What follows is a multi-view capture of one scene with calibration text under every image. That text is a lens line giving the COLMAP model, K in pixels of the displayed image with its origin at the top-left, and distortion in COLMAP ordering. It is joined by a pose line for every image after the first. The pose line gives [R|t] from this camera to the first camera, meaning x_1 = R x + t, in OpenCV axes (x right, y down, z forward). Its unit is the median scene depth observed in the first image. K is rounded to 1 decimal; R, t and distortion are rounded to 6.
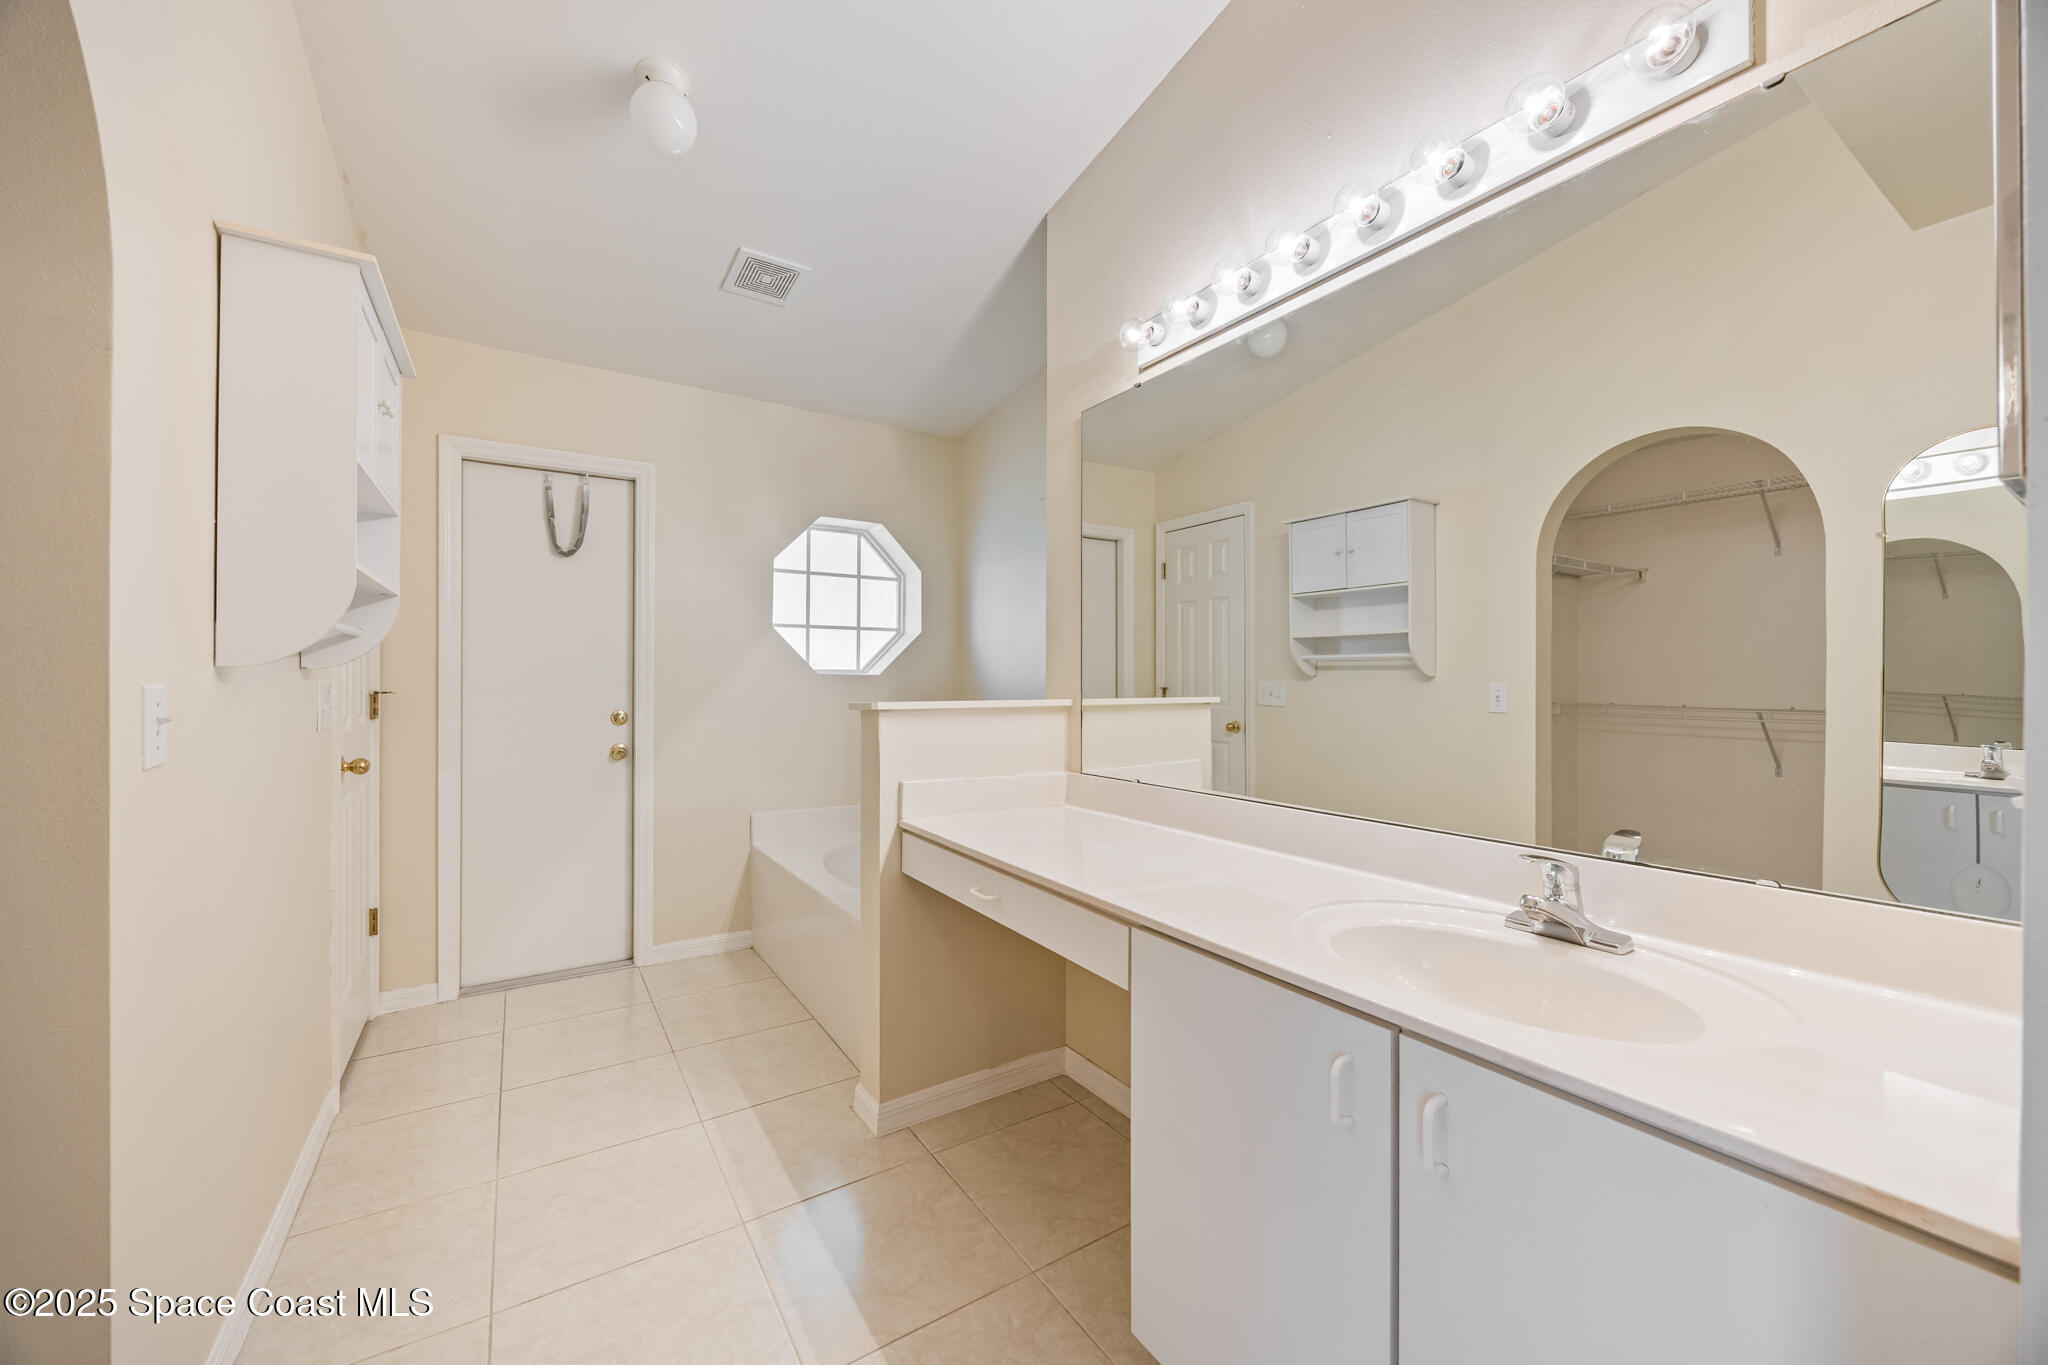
lens RADIAL K [[795.0, 0, 1022.1], [0, 795.0, 679.1], [0, 0, 1]] dist [-0.002075, 0.000131]
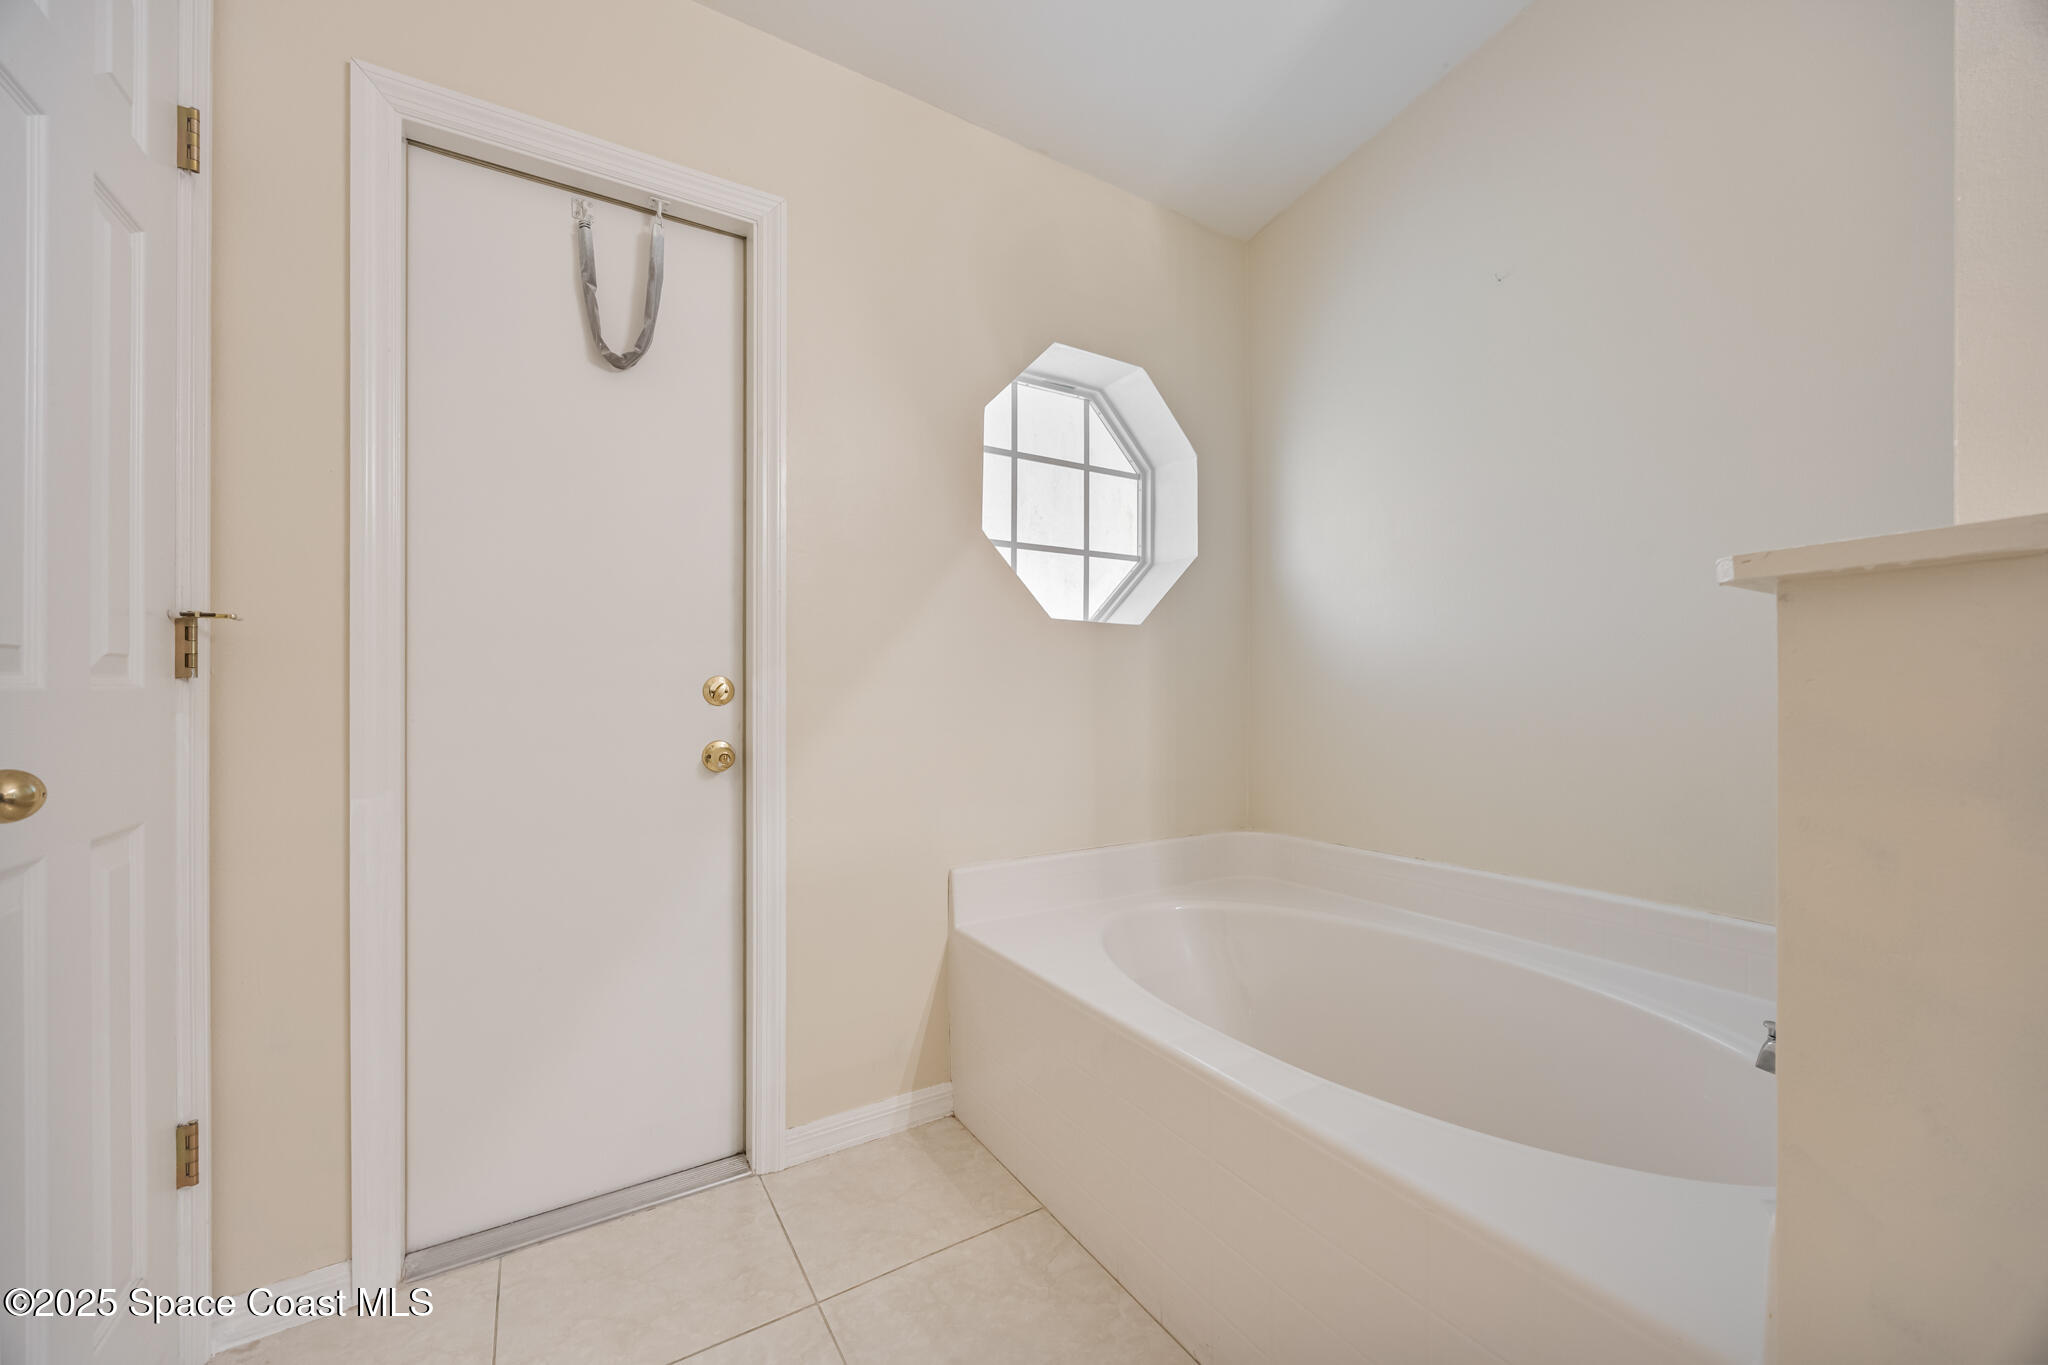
lens RADIAL K [[795.0, 0, 1025.8], [0, 795.0, 685.9], [0, 0, 1]] dist [-0.002075, 0.000131]
pose [[0.999913, -0.007615, -0.010788, -0.299570], [0.007534, 0.999943, -0.007517, 0.050749], [0.010844, 0.007435, 0.999914, 0.480287]]
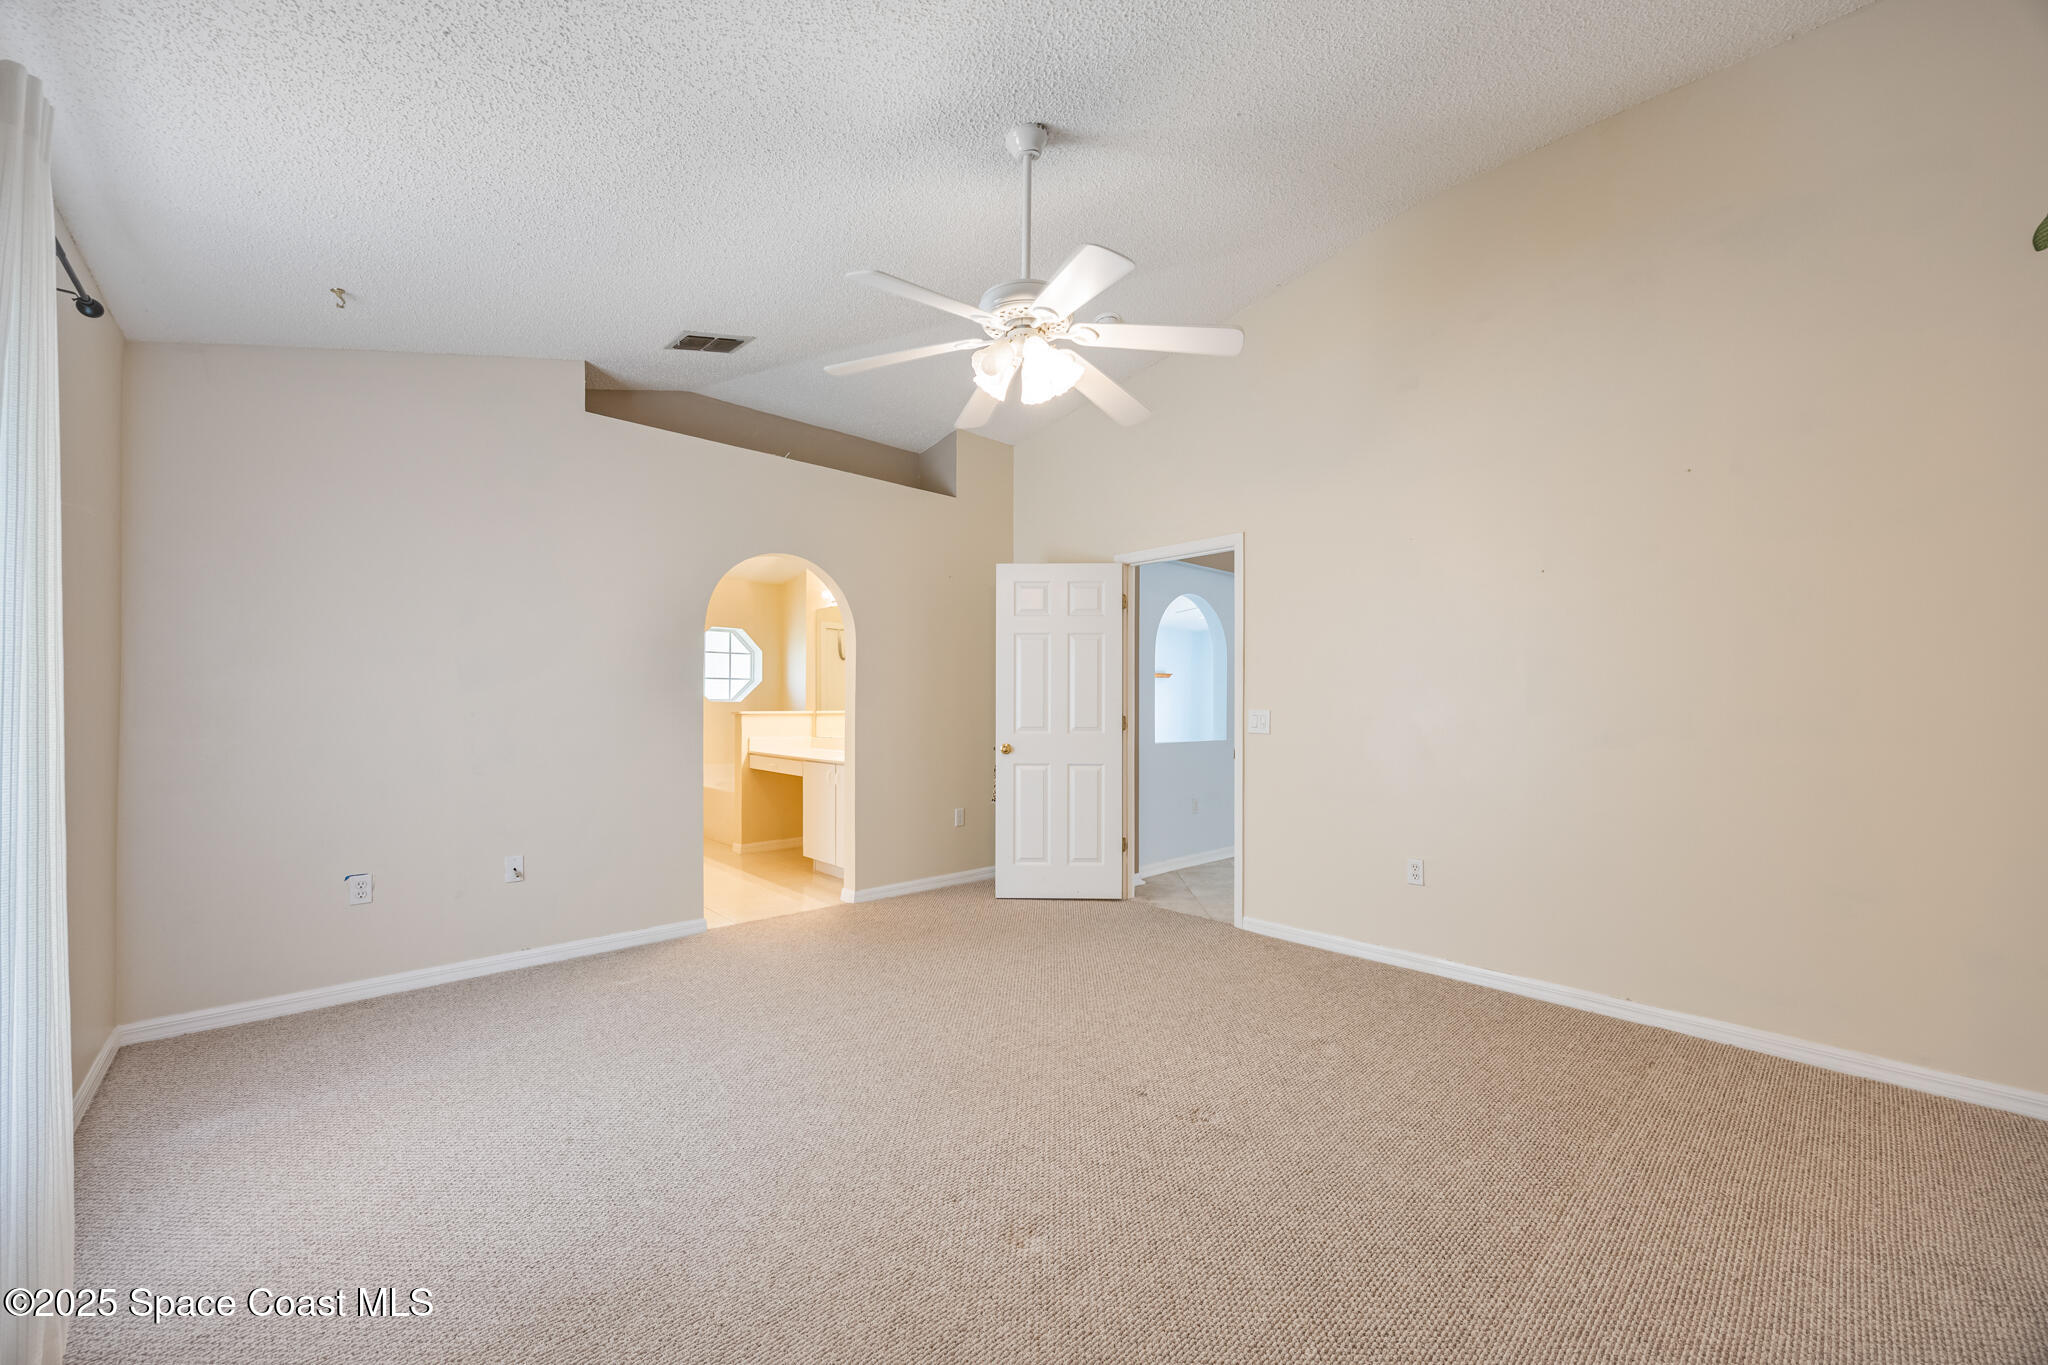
lens RADIAL K [[795.0, 0, 1023.5], [0, 795.0, 695.5], [0, 0, 1]] dist [-0.002075, 0.000131]
pose [[0.986048, -0.000831, 0.166459, 0.237471], [0.002030, 0.999973, -0.007034, -0.006271], [-0.166449, 0.007274, 0.986023, -1.369586]]
